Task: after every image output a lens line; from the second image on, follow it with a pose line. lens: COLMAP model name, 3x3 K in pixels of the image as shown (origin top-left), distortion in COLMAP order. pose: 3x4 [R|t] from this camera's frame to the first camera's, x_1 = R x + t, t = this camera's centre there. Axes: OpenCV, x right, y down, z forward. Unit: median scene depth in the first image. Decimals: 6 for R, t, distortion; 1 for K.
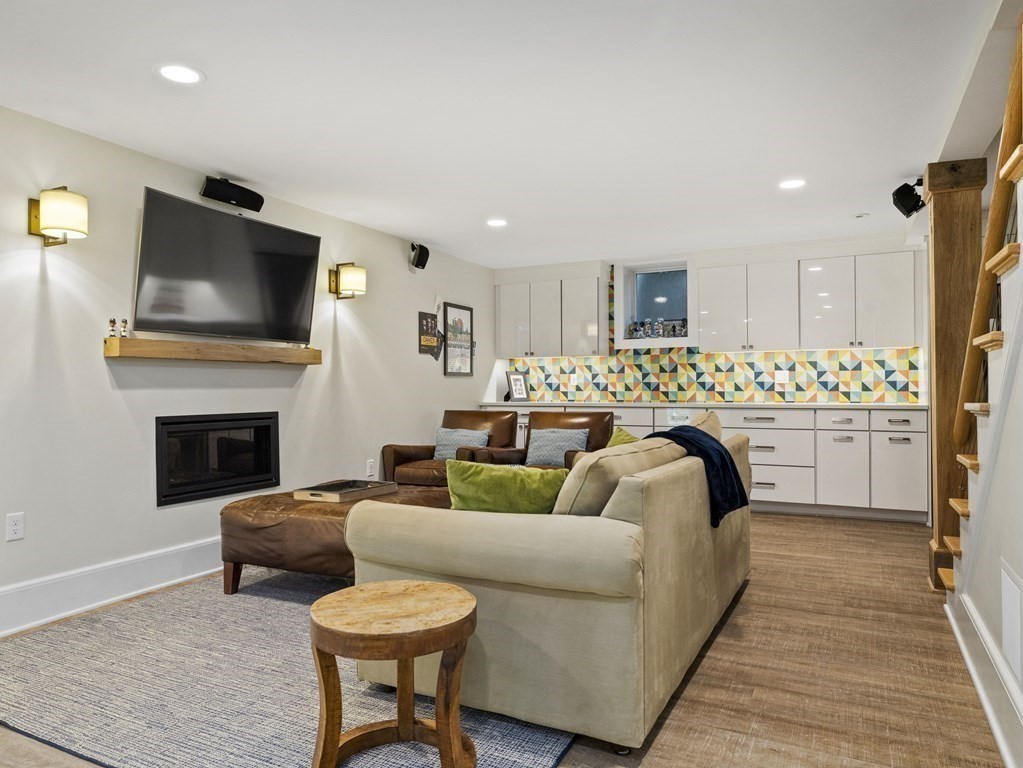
lens RADIAL K [[684.2, 0, 511.5], [0, 684.2, 384.0], [0, 0, 1]] dist [-0.002332, -0.000295]
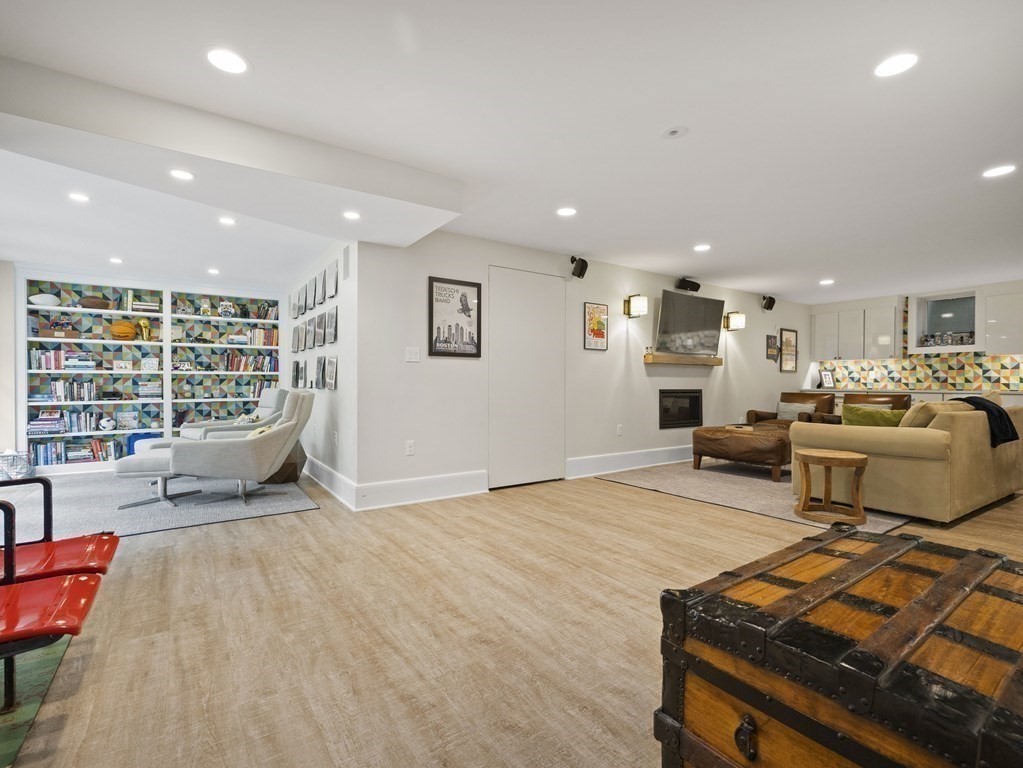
lens RADIAL K [[486.1, 0, 511.5], [0, 486.1, 384.0], [0, 0, 1]] dist [0.005240, 0.000375]
pose [[0.875737, 0.011509, -0.482652, -0.099007], [-0.007565, 0.999920, 0.010117, 0.010359], [0.482729, -0.005208, 0.875754, -0.369956]]
